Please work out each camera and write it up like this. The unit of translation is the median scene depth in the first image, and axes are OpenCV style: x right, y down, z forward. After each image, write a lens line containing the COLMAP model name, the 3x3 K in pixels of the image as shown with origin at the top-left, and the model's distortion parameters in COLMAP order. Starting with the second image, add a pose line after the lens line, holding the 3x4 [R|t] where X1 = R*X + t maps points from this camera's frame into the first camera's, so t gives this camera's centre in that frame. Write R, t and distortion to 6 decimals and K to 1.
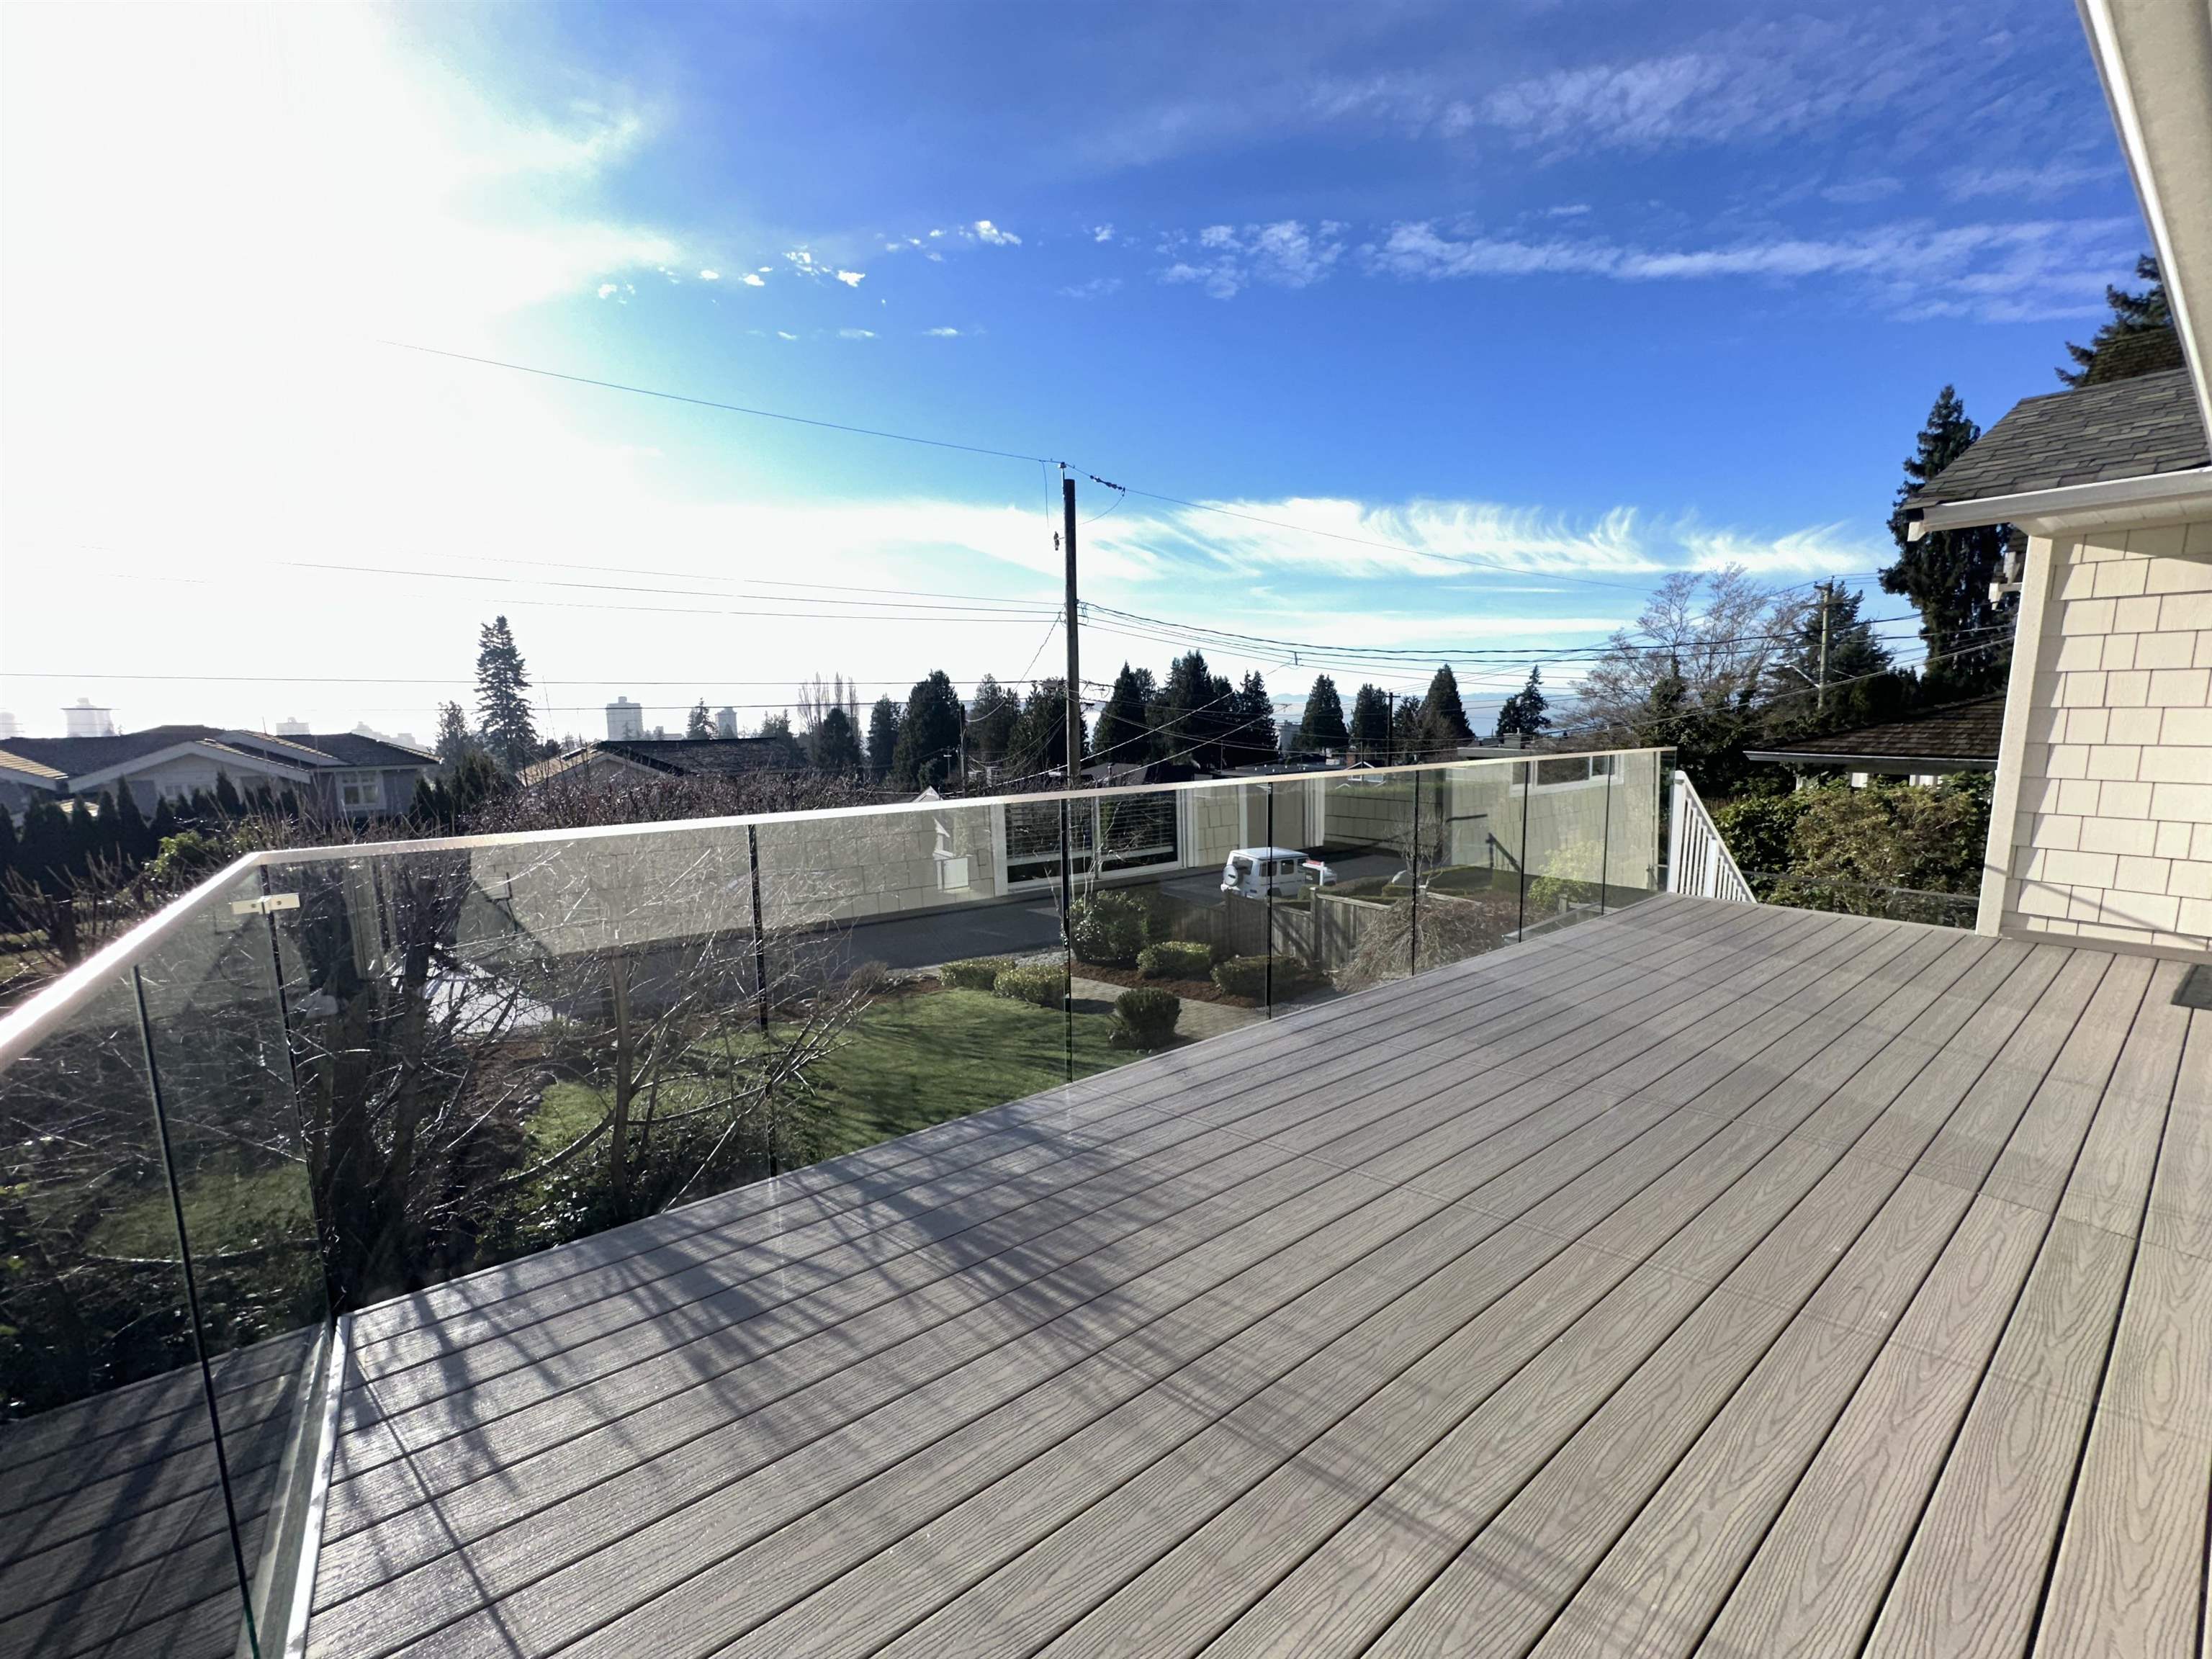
lens RADIAL K [[880.5, 0, 1106.0], [0, 880.5, 829.5], [0, 0, 1]] dist [-0.006828, 0.000824]
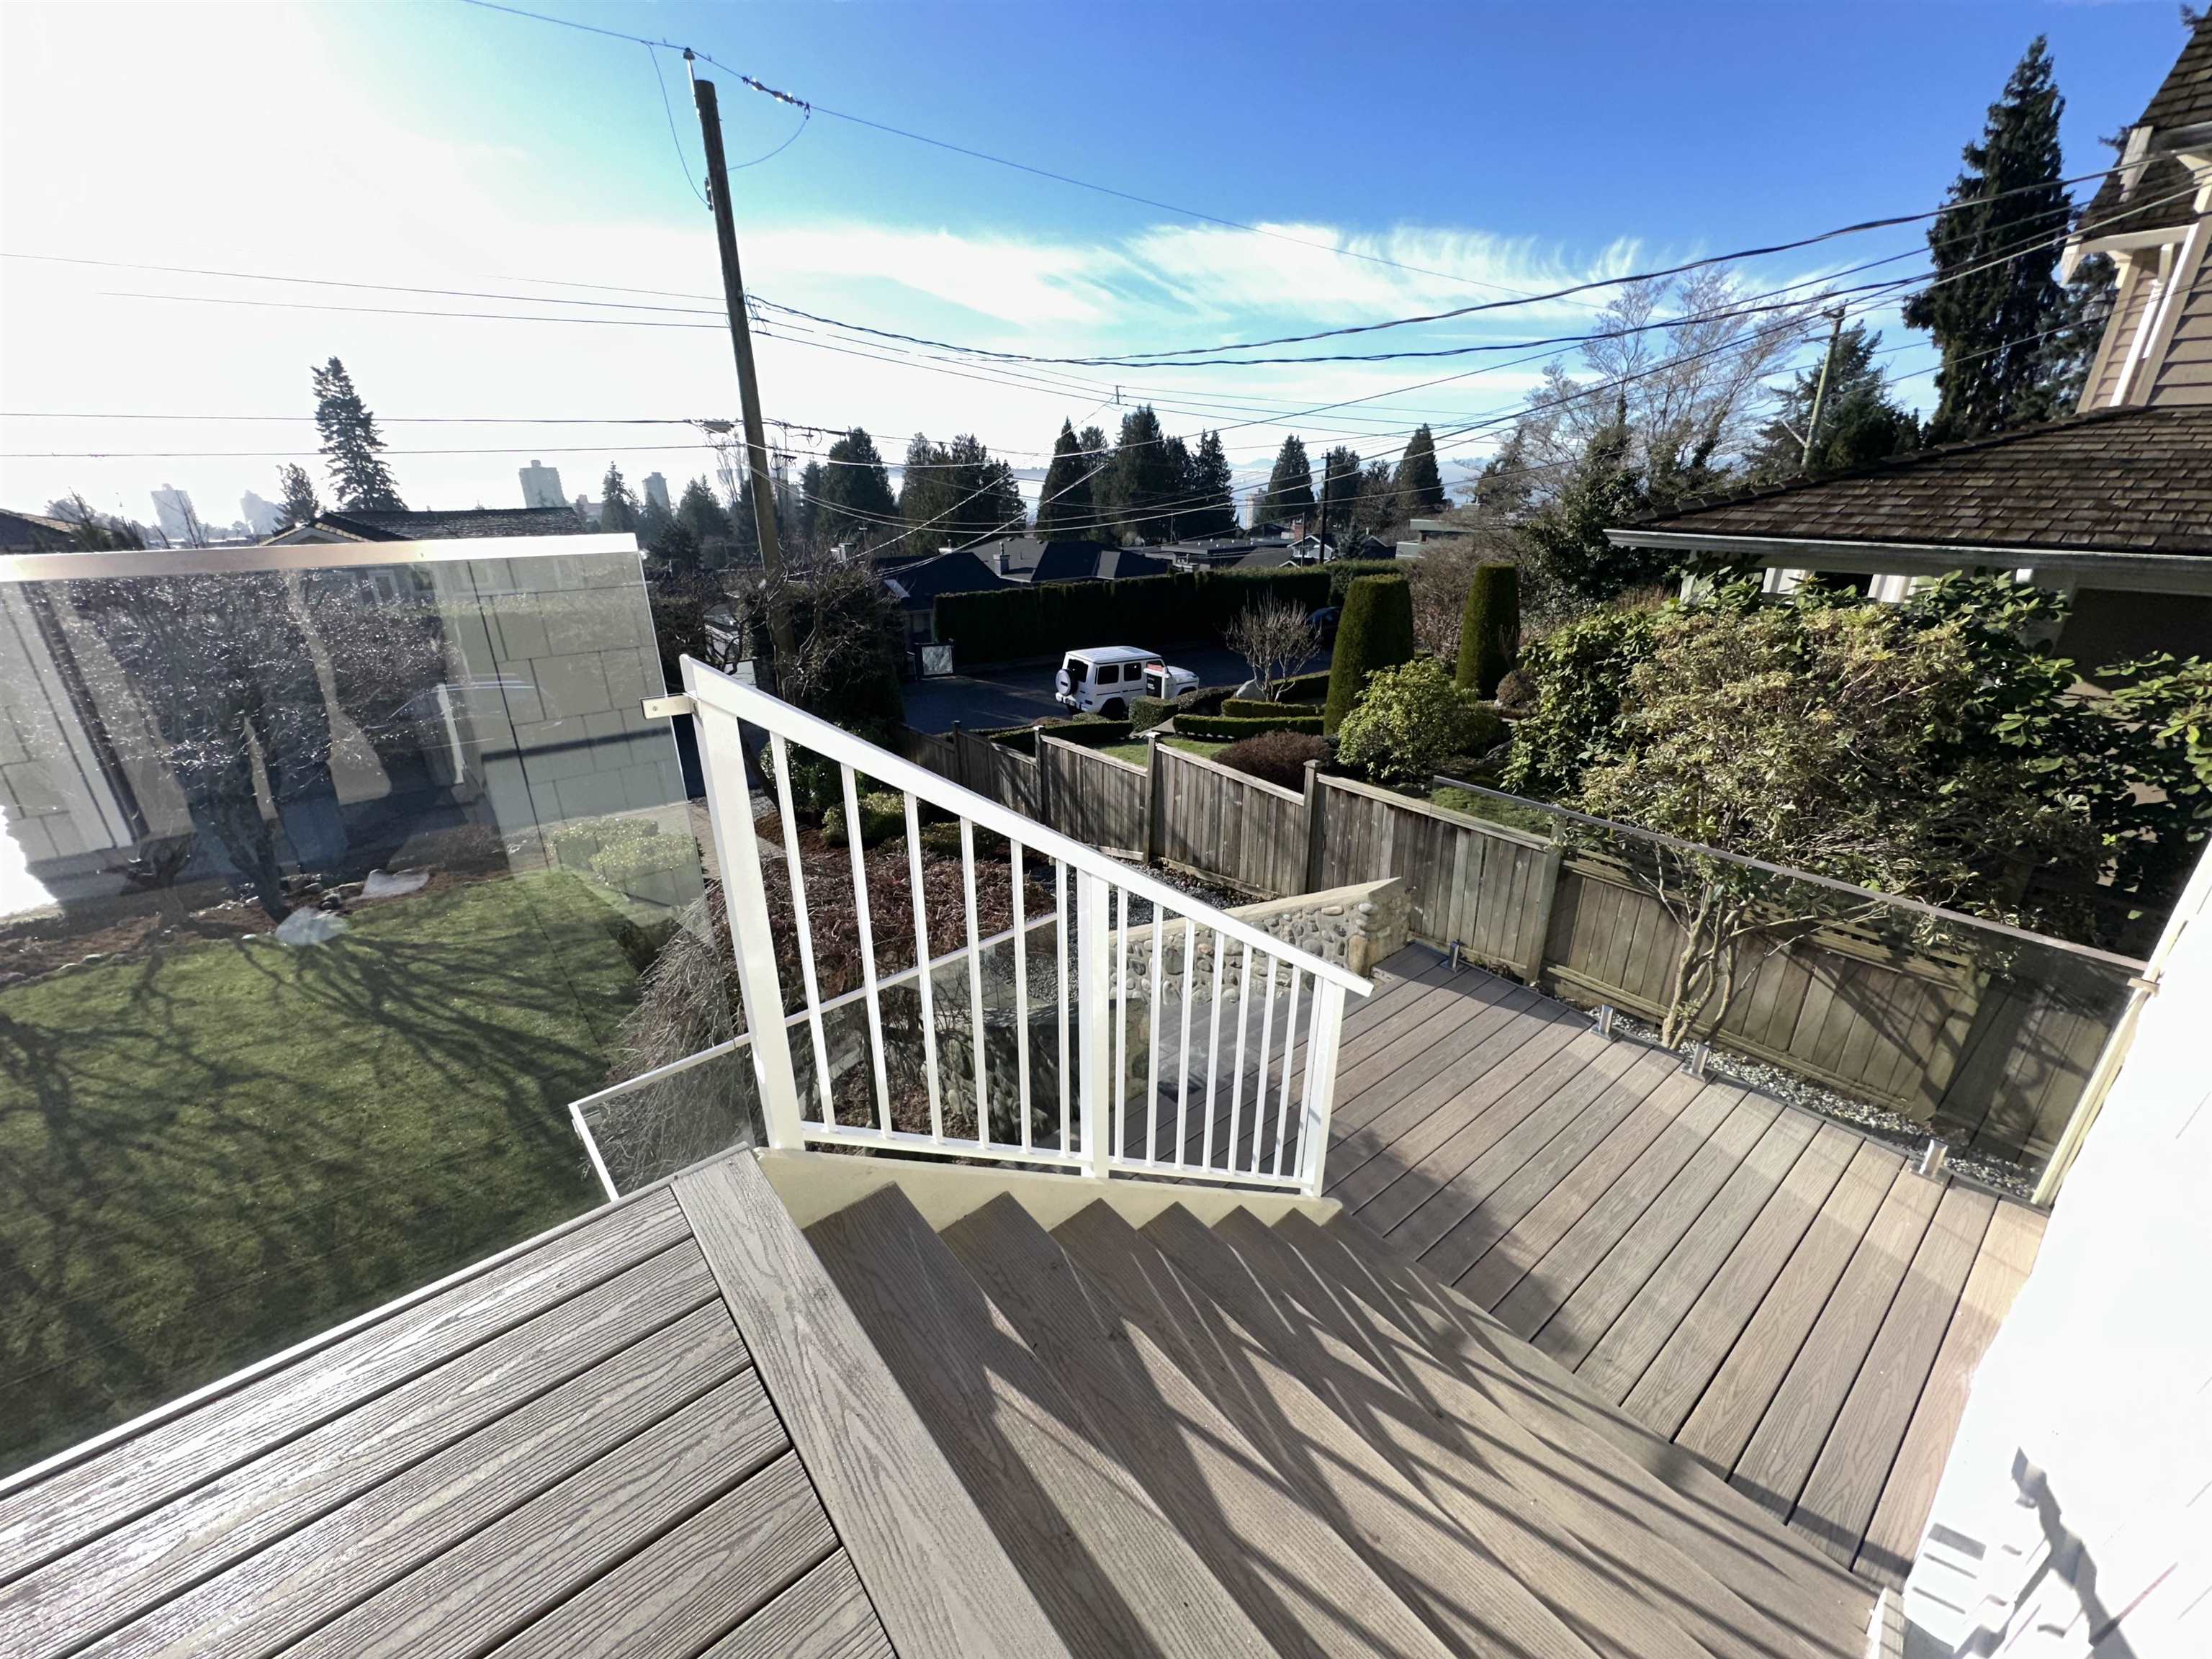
lens RADIAL K [[880.5, 0, 1106.0], [0, 880.5, 829.5], [0, 0, 1]] dist [-0.006828, 0.000824]
pose [[0.999427, -0.010301, 0.032256, 0.091358], [0.002112, 0.969713, 0.244237, -0.009453], [-0.033795, -0.244029, 0.969179, 0.095929]]
